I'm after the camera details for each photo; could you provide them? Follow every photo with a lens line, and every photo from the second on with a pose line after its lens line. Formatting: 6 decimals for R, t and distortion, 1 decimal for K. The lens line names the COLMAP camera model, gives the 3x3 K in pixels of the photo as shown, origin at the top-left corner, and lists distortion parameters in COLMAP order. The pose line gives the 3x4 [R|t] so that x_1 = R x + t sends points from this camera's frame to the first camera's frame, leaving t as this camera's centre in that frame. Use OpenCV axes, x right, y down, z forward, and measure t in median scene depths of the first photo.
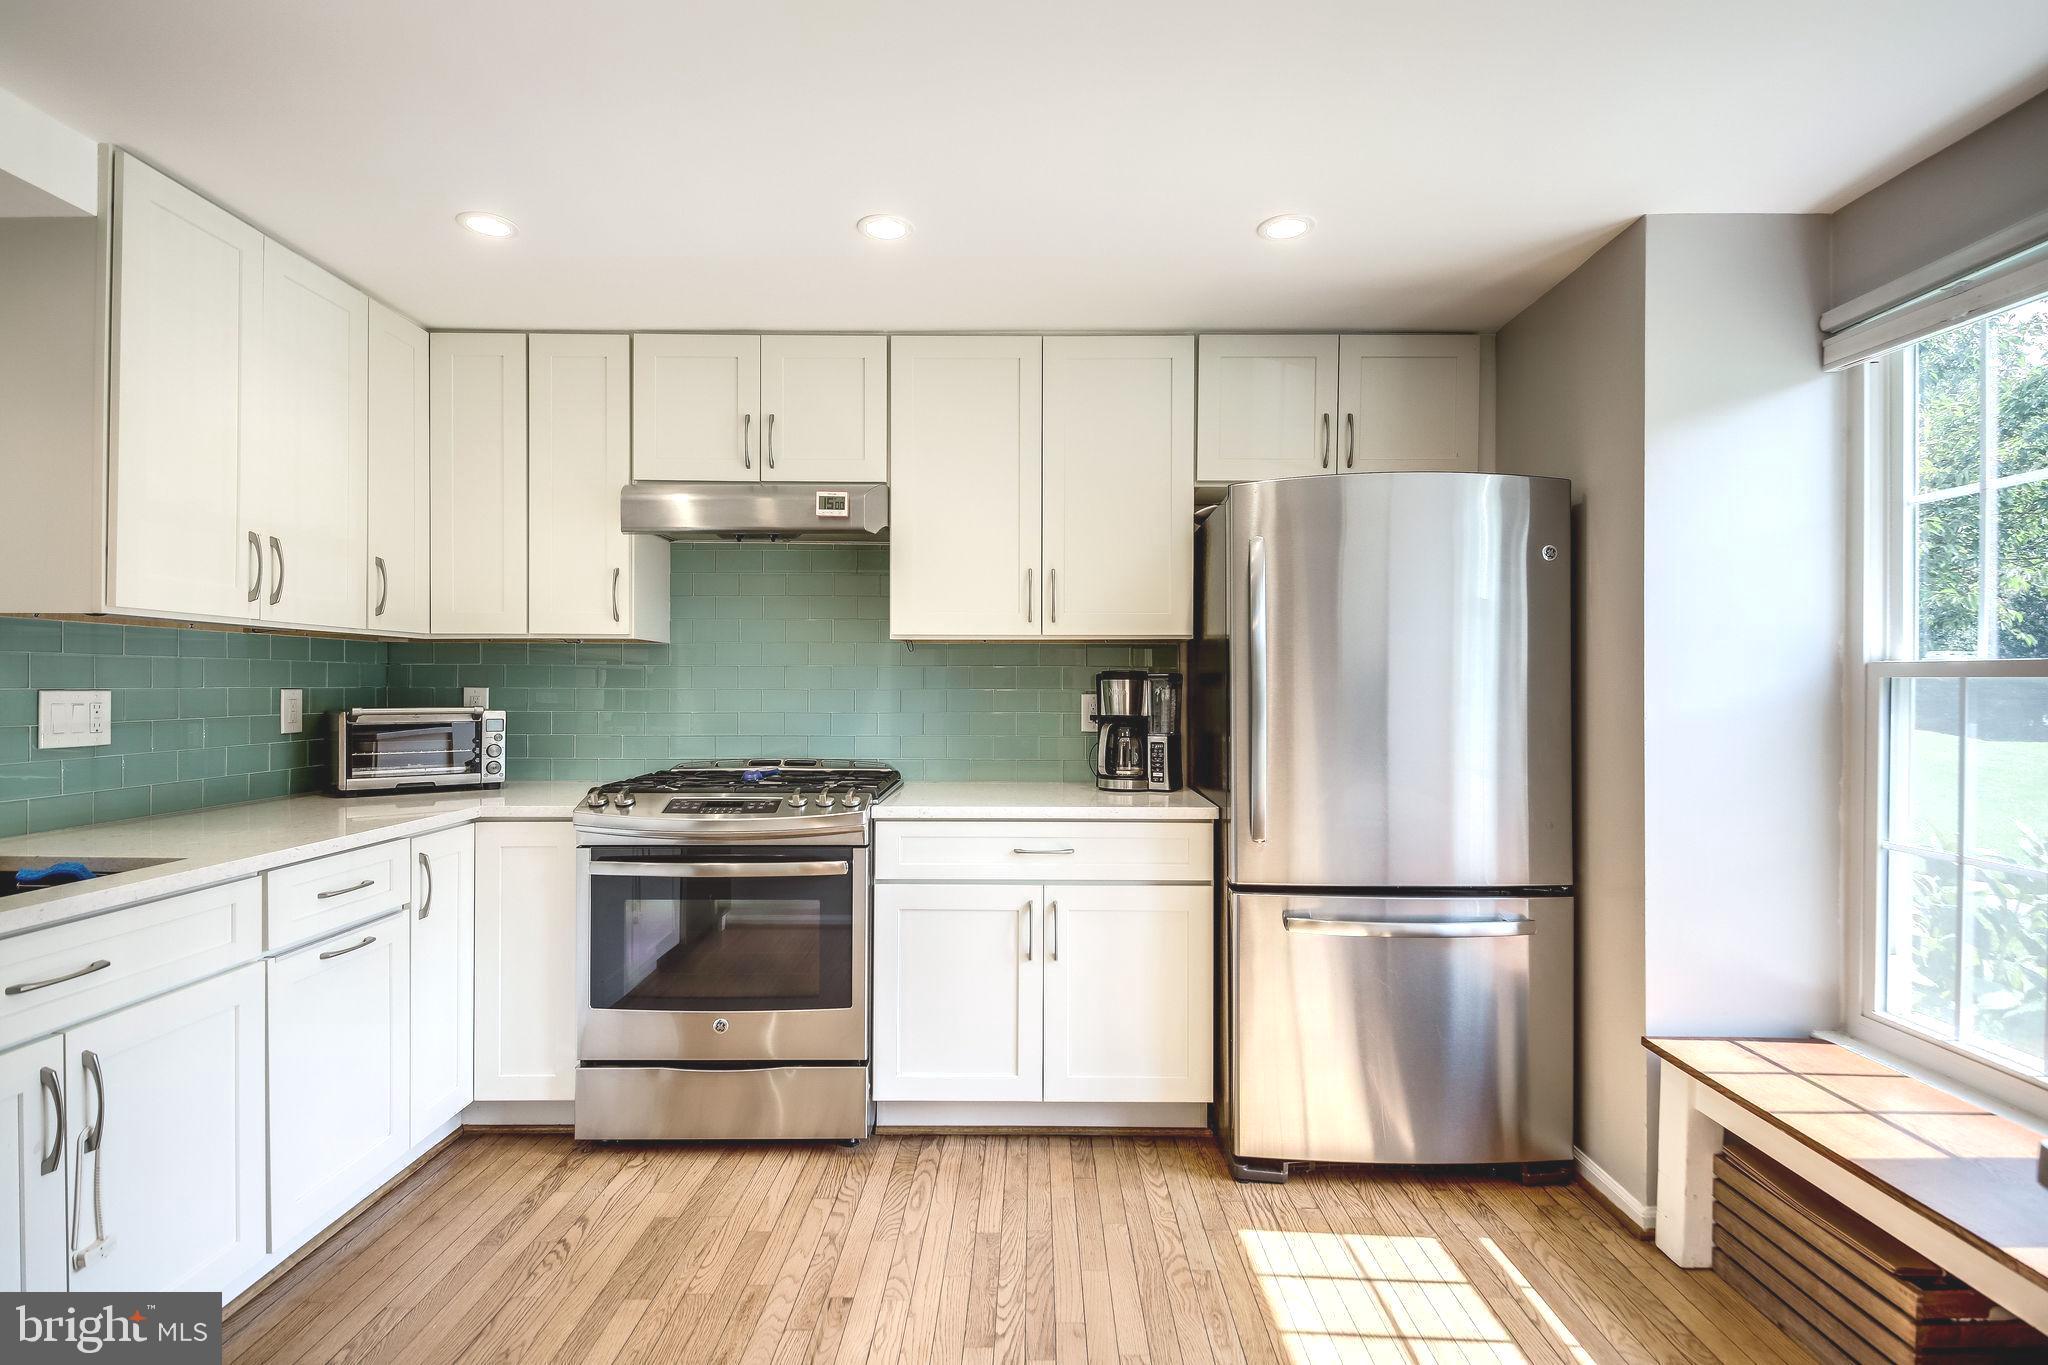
lens RADIAL K [[1023.3, 0, 1015.4], [0, 1023.3, 680.4], [0, 0, 1]] dist [0.025864, -0.022757]
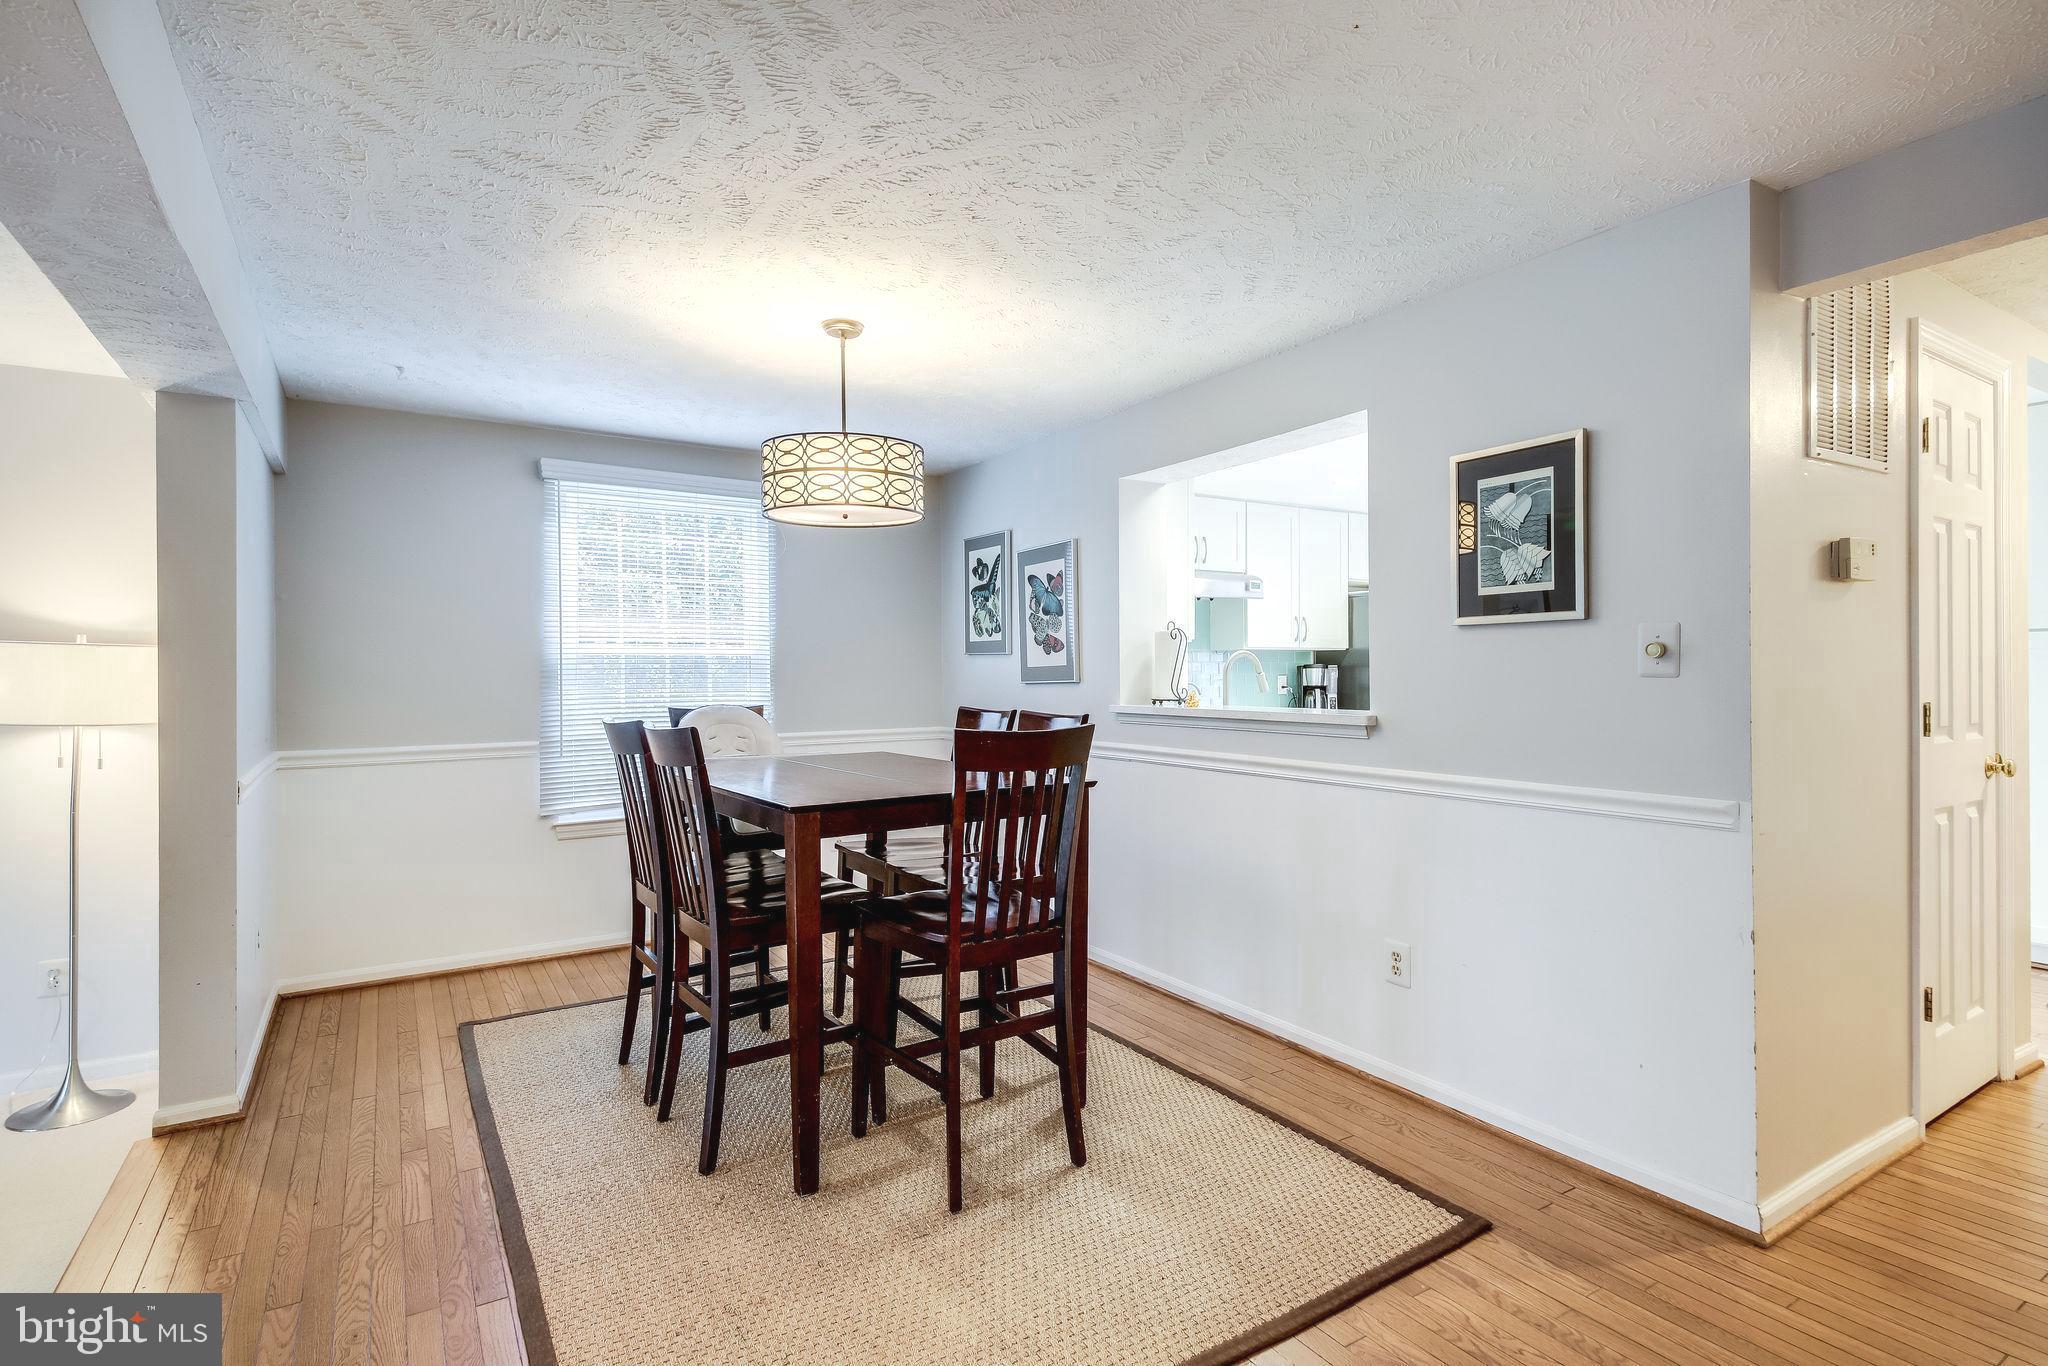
lens RADIAL K [[1003.3, 0, 1013.7], [0, 1003.3, 668.1], [0, 0, 1]] dist [0.024379, -0.021185]
pose [[0.823889, -0.002095, 0.566747, -2.107402], [0.004434, 0.999986, -0.002750, 0.004831], [-0.566733, 0.004778, 0.823887, -0.630812]]
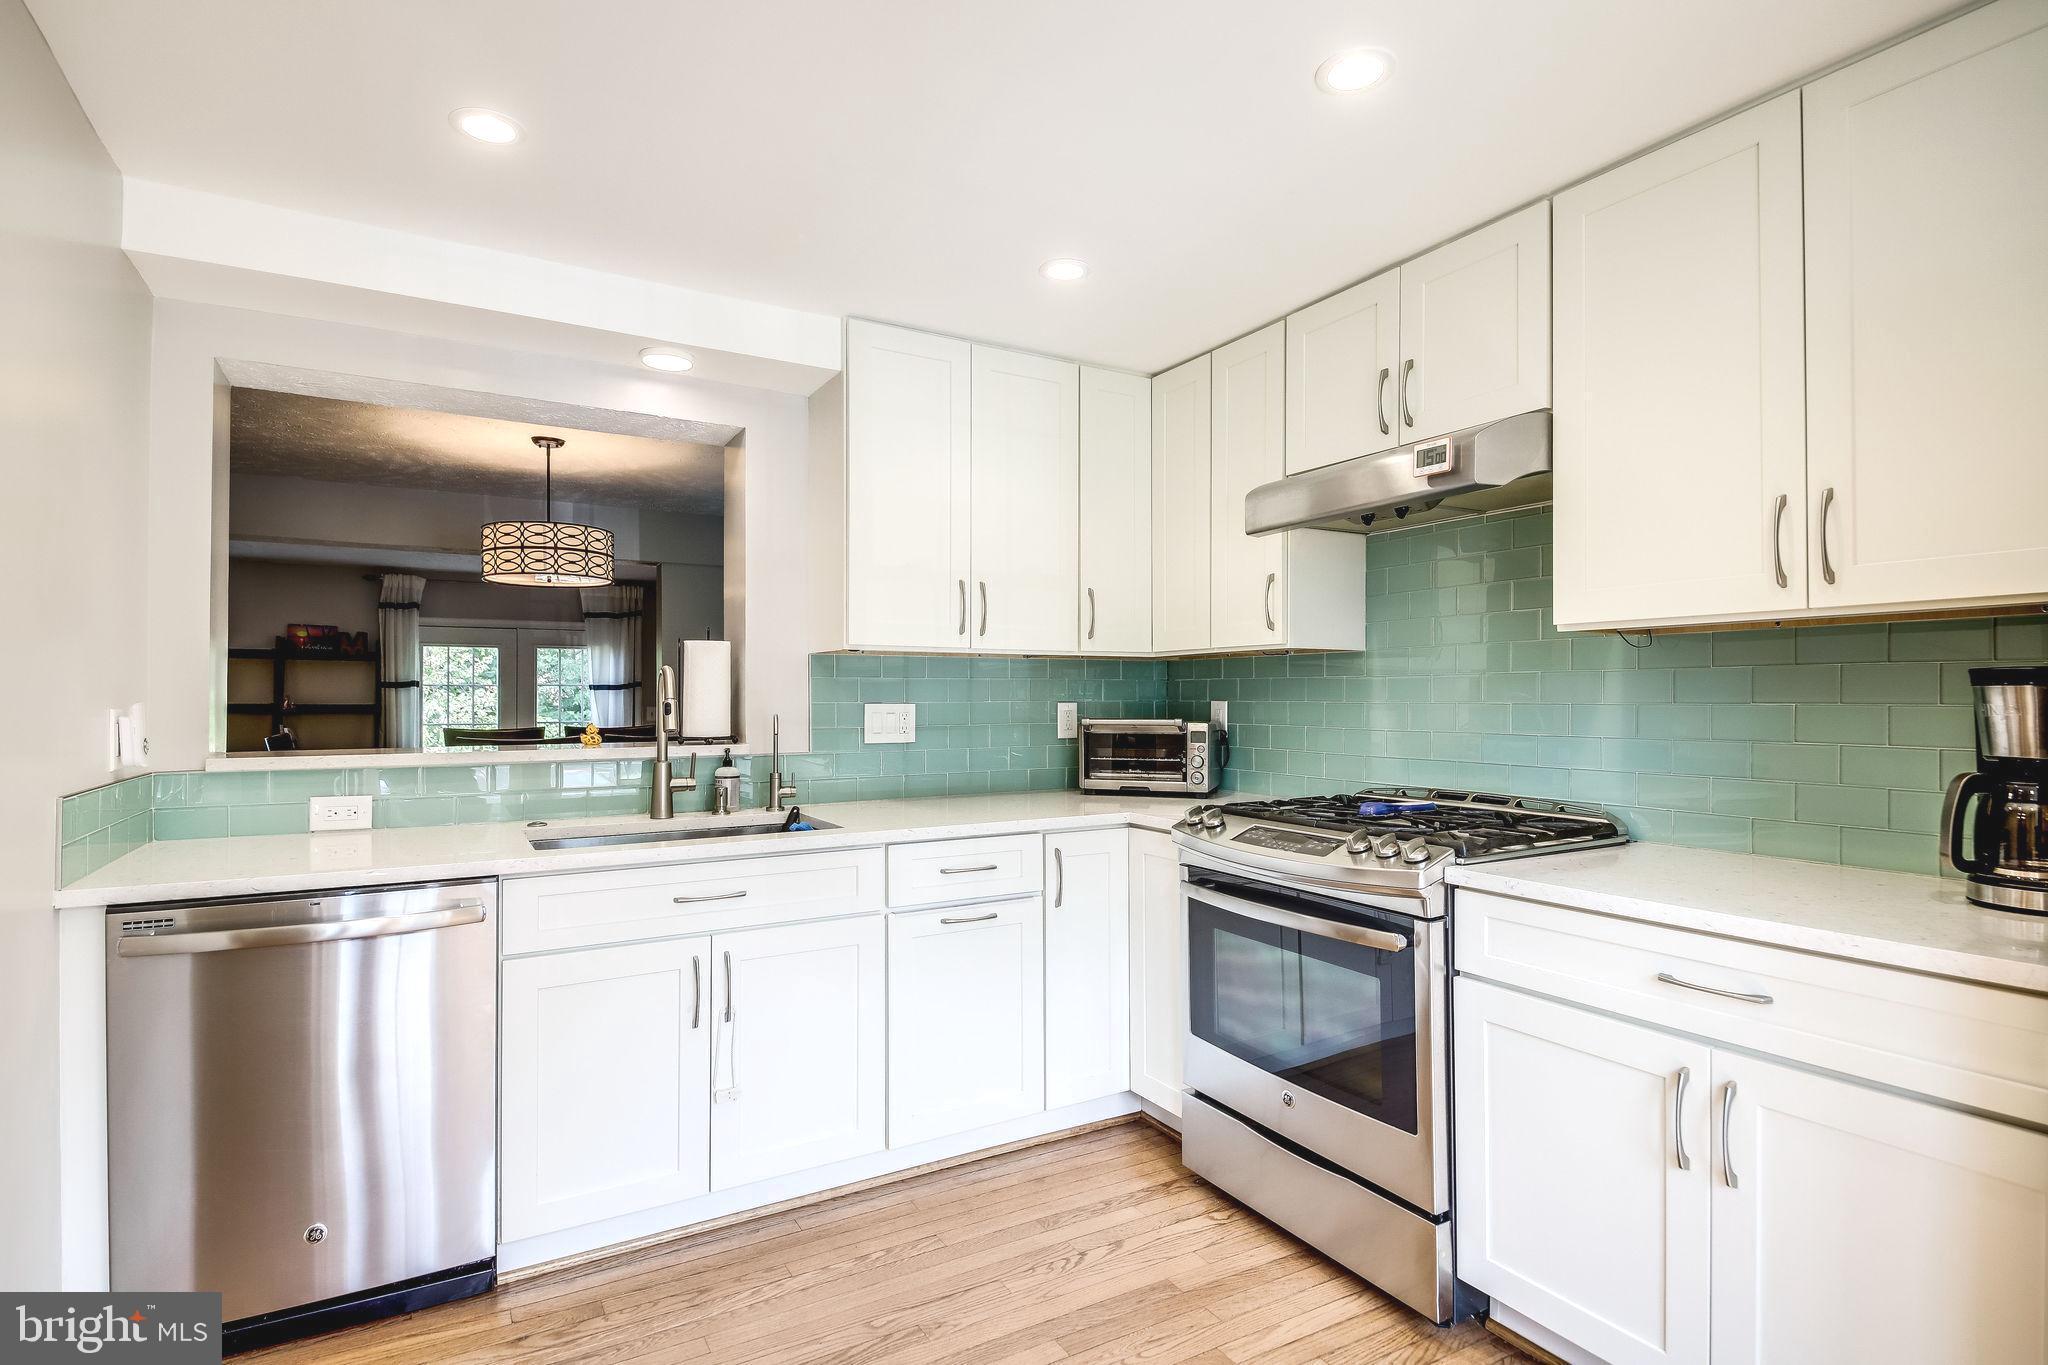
lens RADIAL K [[1003.3, 0, 1006.5], [0, 1003.3, 689.5], [0, 0, 1]] dist [0.024379, -0.021185]
pose [[0.504692, -0.009550, -0.863247, 0.319041], [0.006663, 0.999952, -0.007167, 0.001368], [0.863274, -0.002134, 0.504732, 0.375586]]
